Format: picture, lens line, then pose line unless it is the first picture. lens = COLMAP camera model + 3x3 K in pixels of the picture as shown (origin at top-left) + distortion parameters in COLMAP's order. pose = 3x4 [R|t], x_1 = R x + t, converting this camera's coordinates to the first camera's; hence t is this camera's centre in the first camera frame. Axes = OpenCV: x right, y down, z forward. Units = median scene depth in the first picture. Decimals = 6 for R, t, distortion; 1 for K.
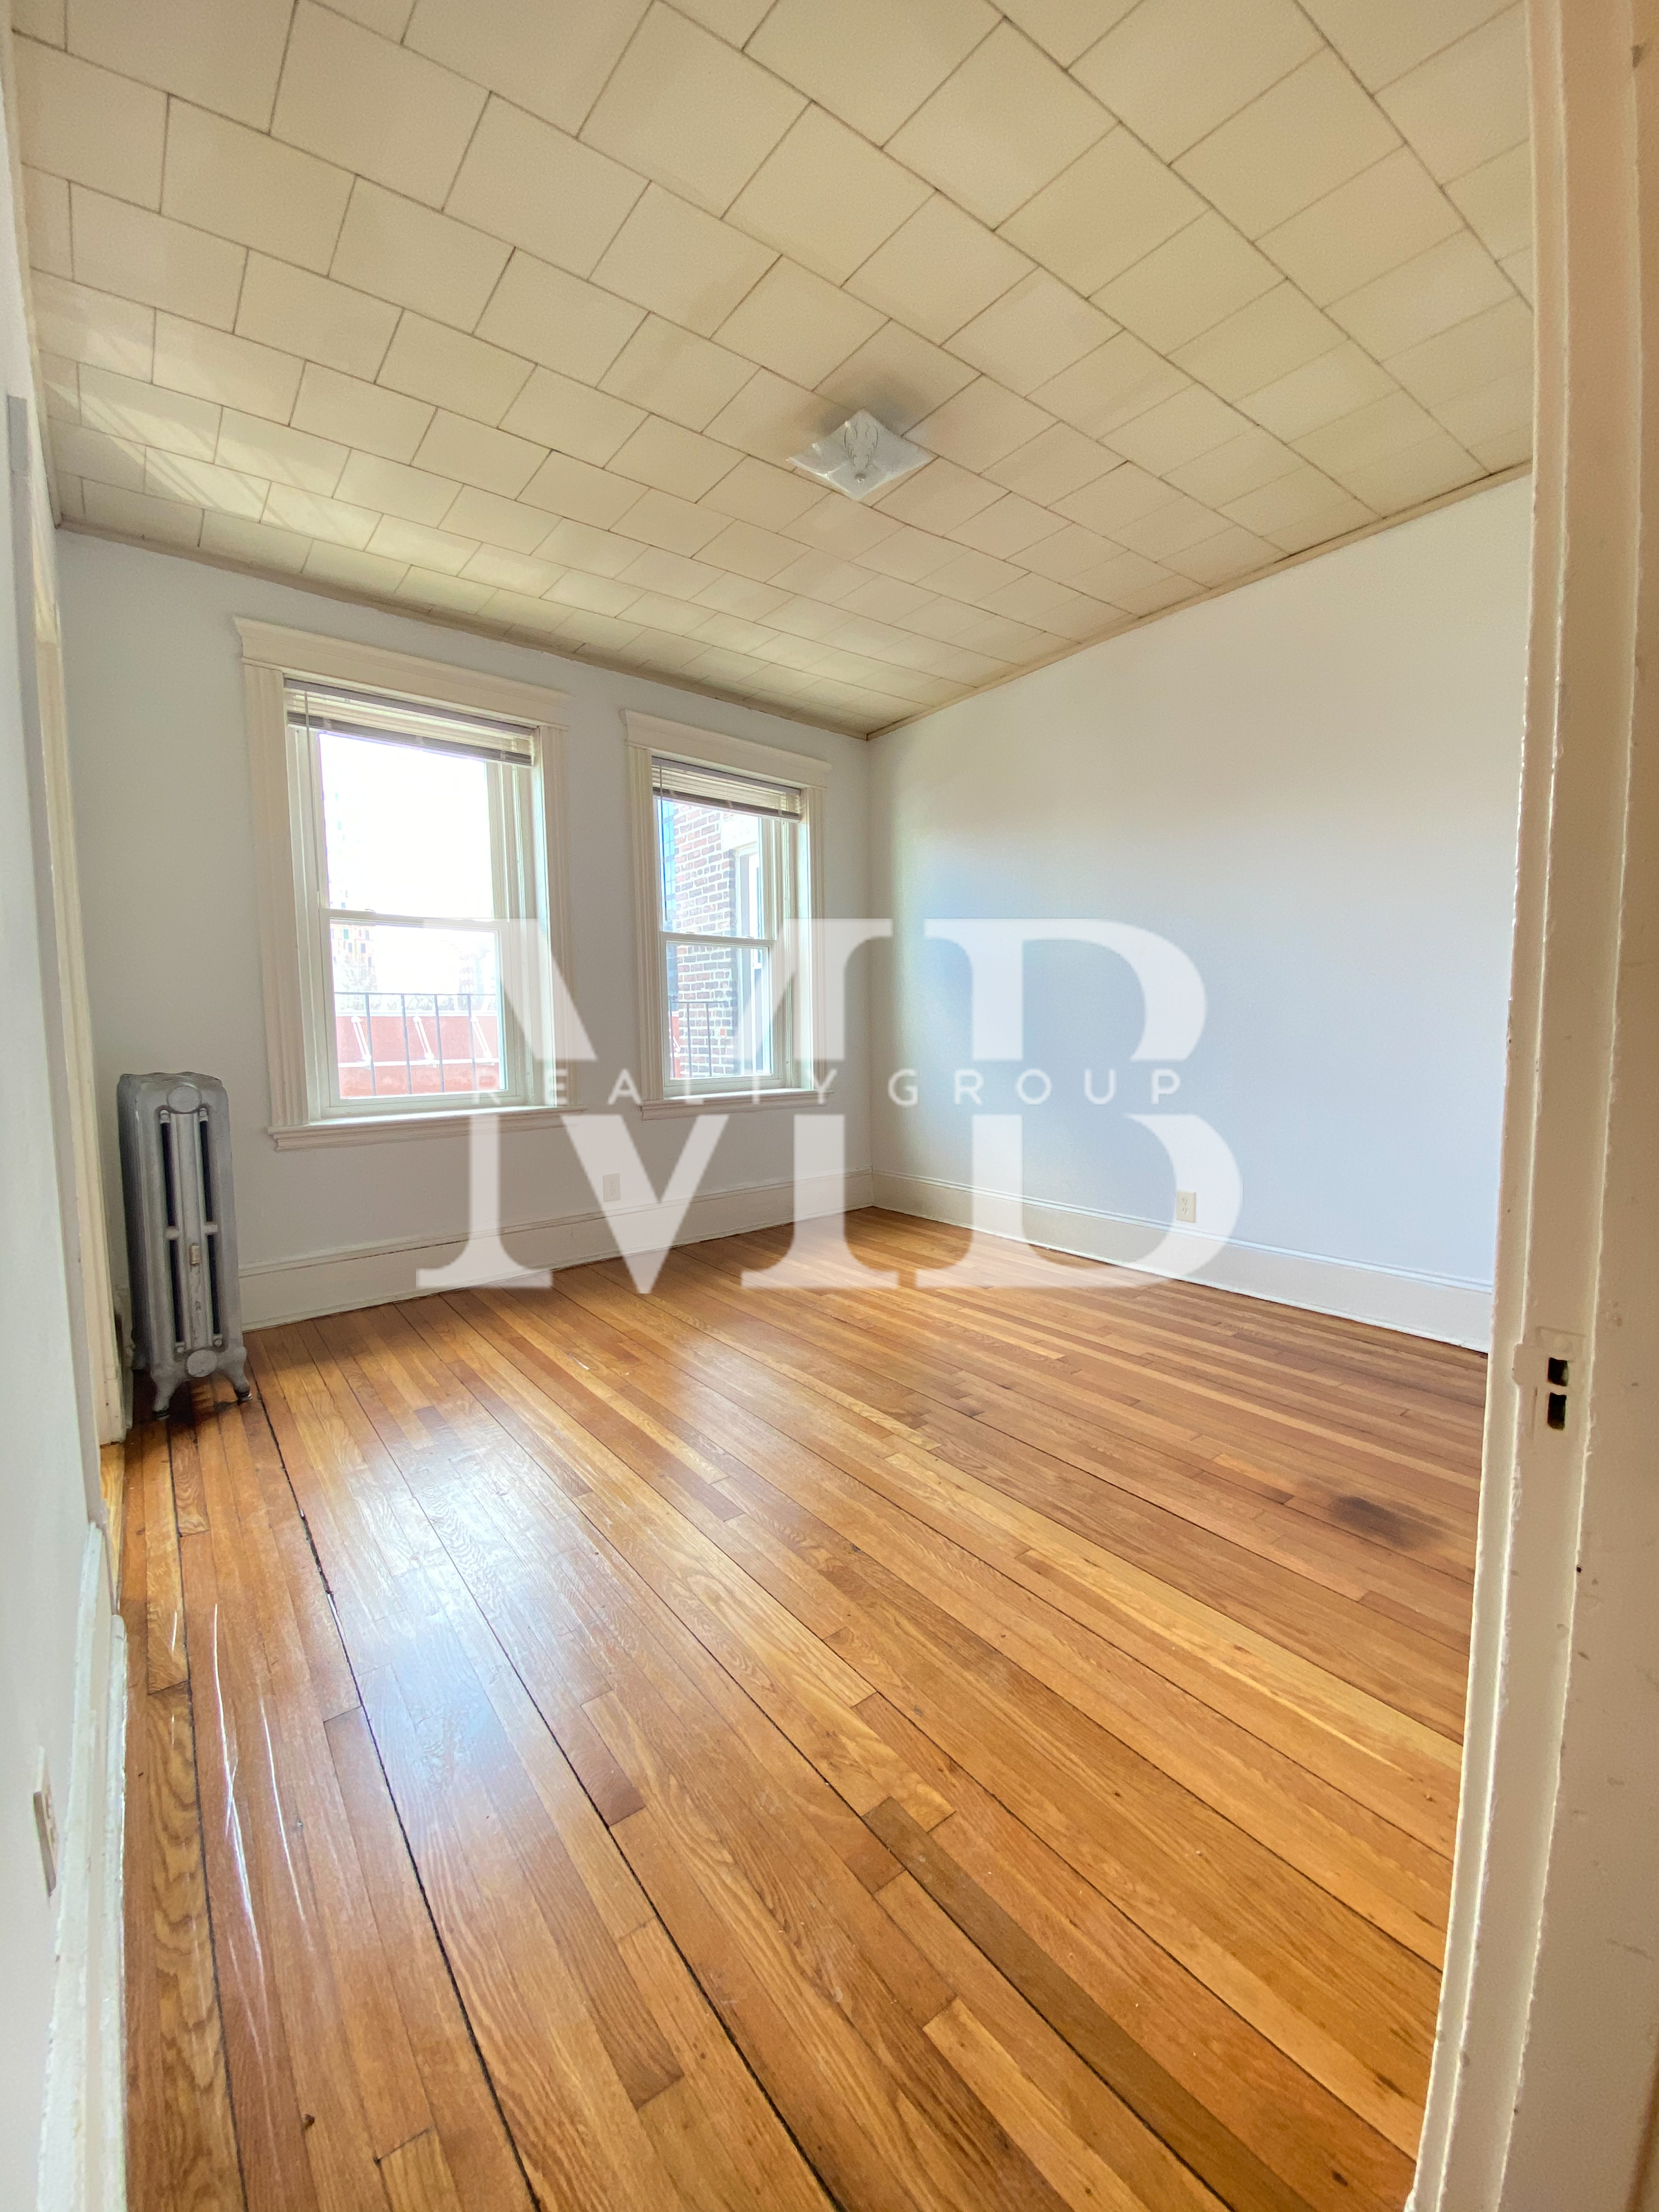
lens RADIAL K [[903.2, 0, 808.8], [0, 903.2, 1101.5], [0, 0, 1]] dist [-0.016784, -0.005330]
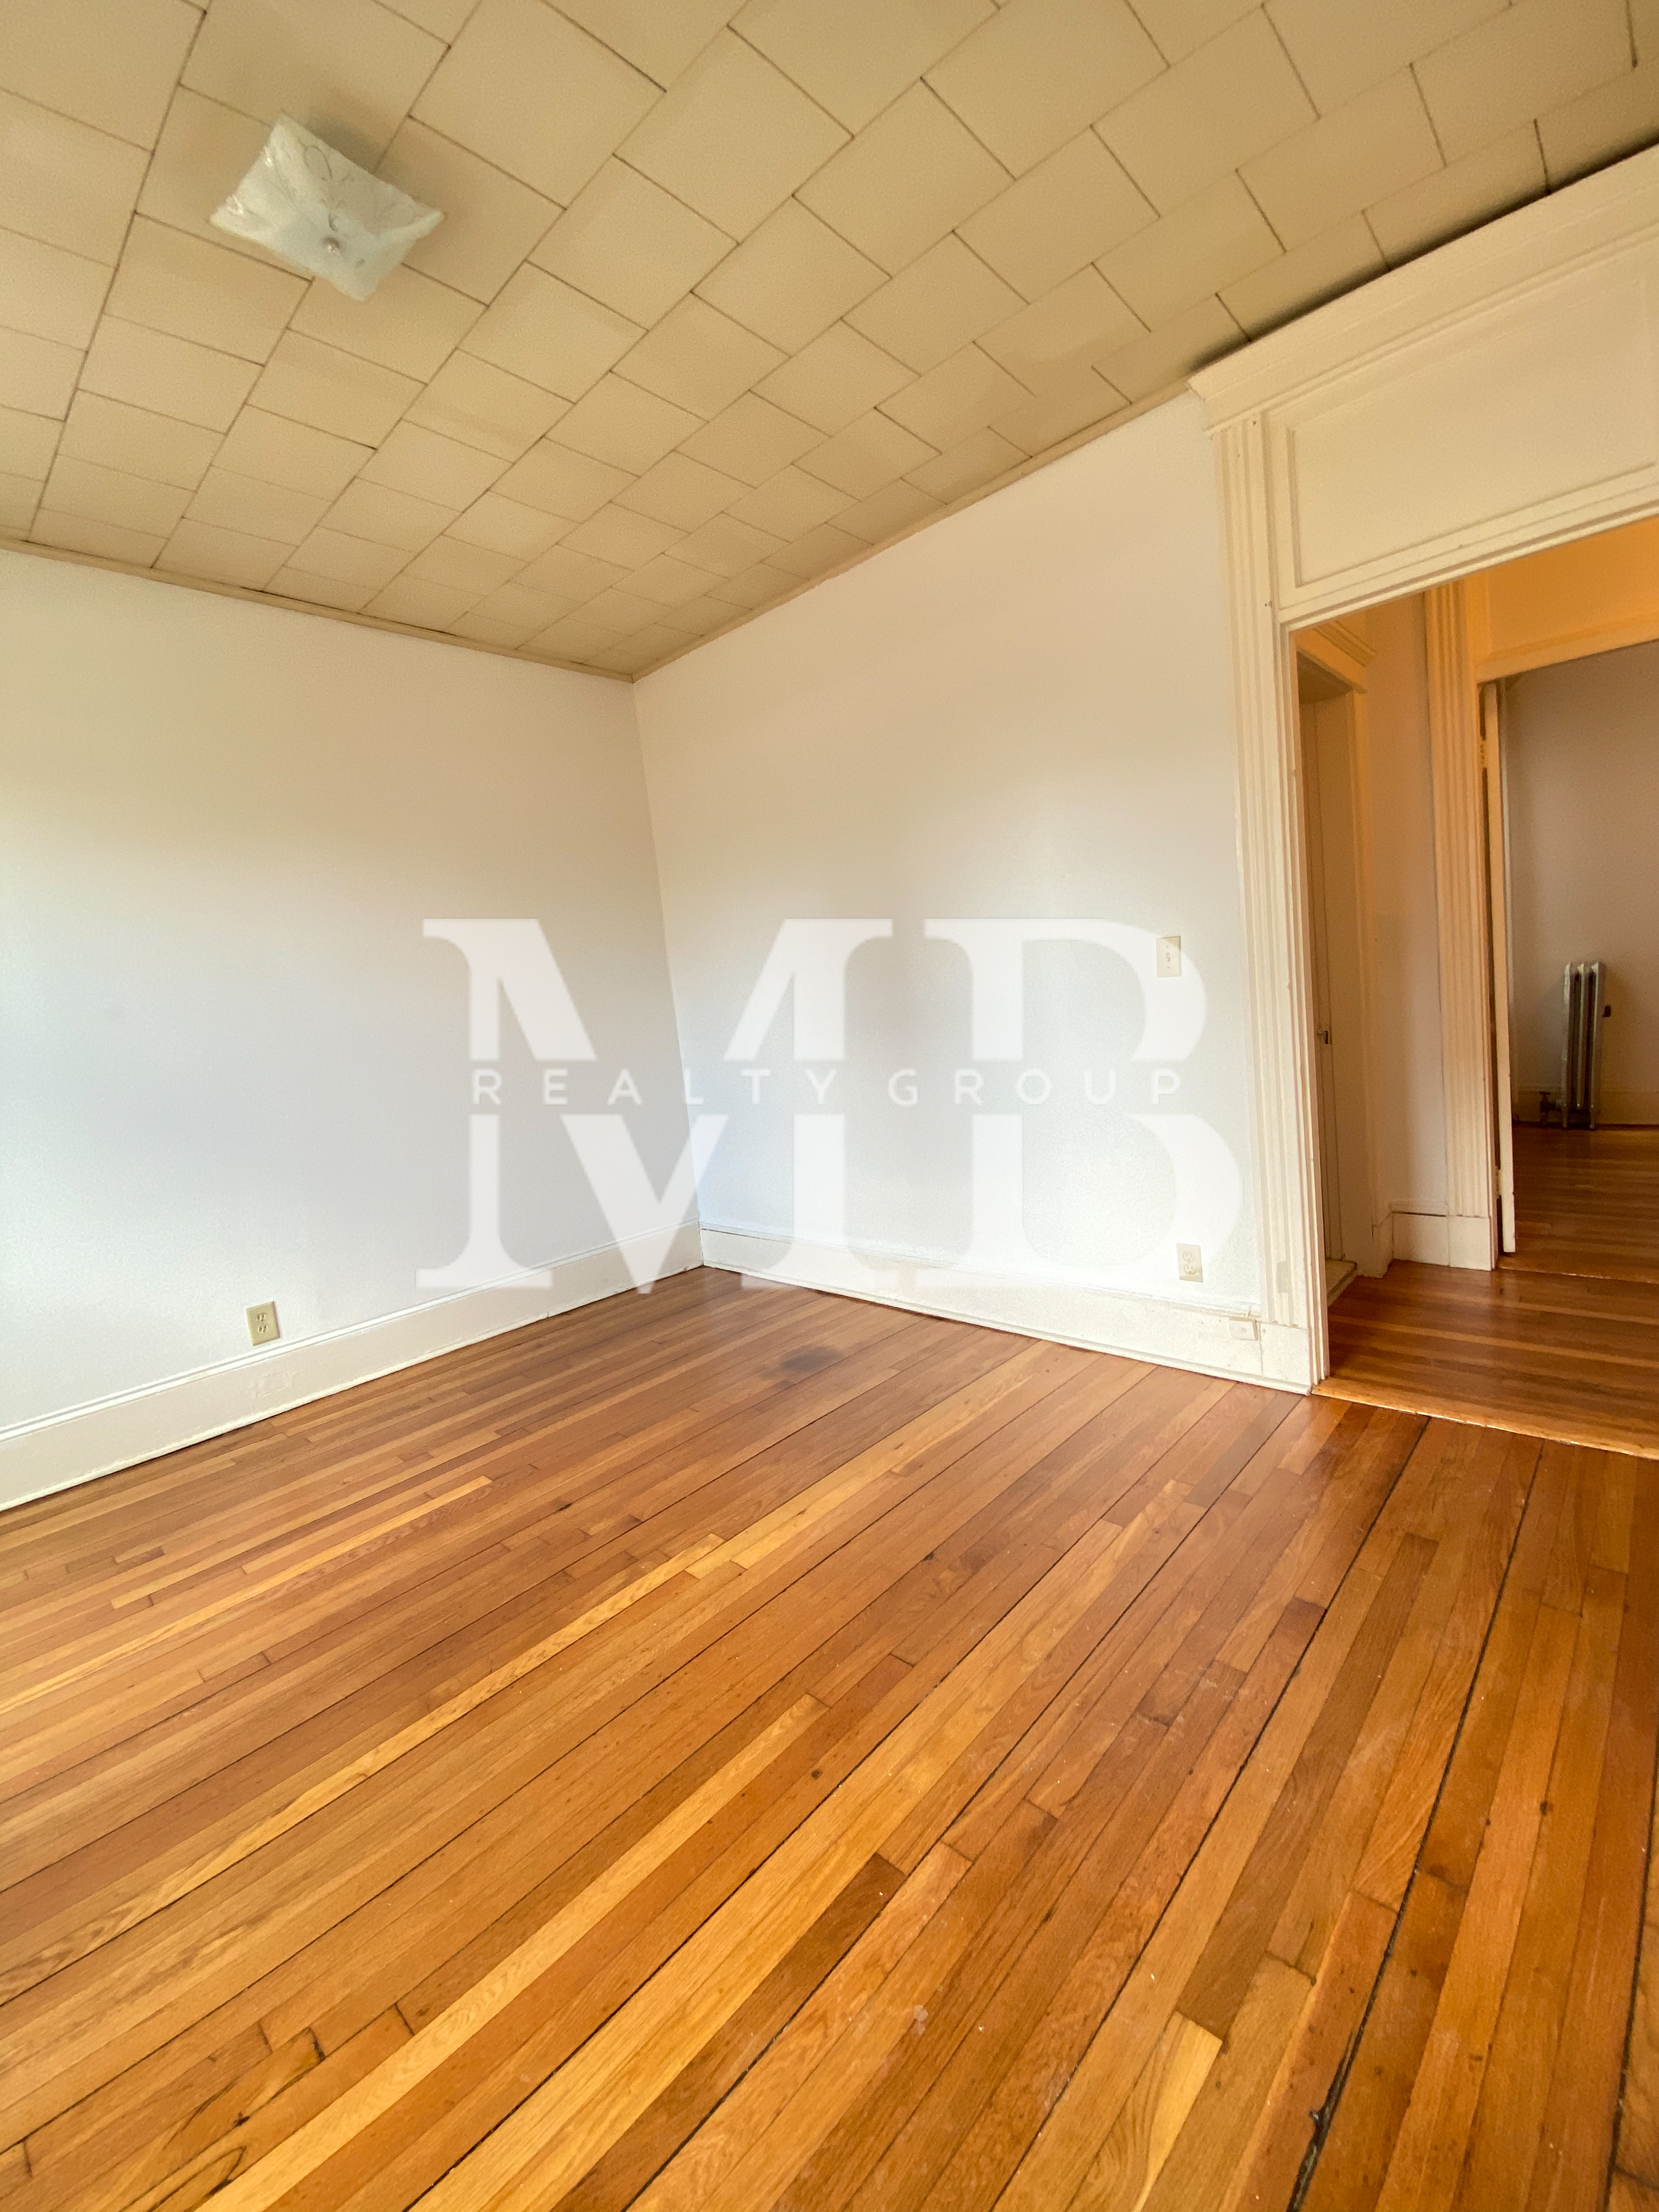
lens RADIAL K [[903.2, 0, 809.3], [0, 903.2, 1104.0], [0, 0, 1]] dist [-0.016784, -0.005330]
pose [[-0.166804, -0.081806, 0.982591, -0.557453], [0.204418, 0.972031, 0.115628, -0.090387], [-0.964567, 0.220146, -0.145416, 0.741476]]
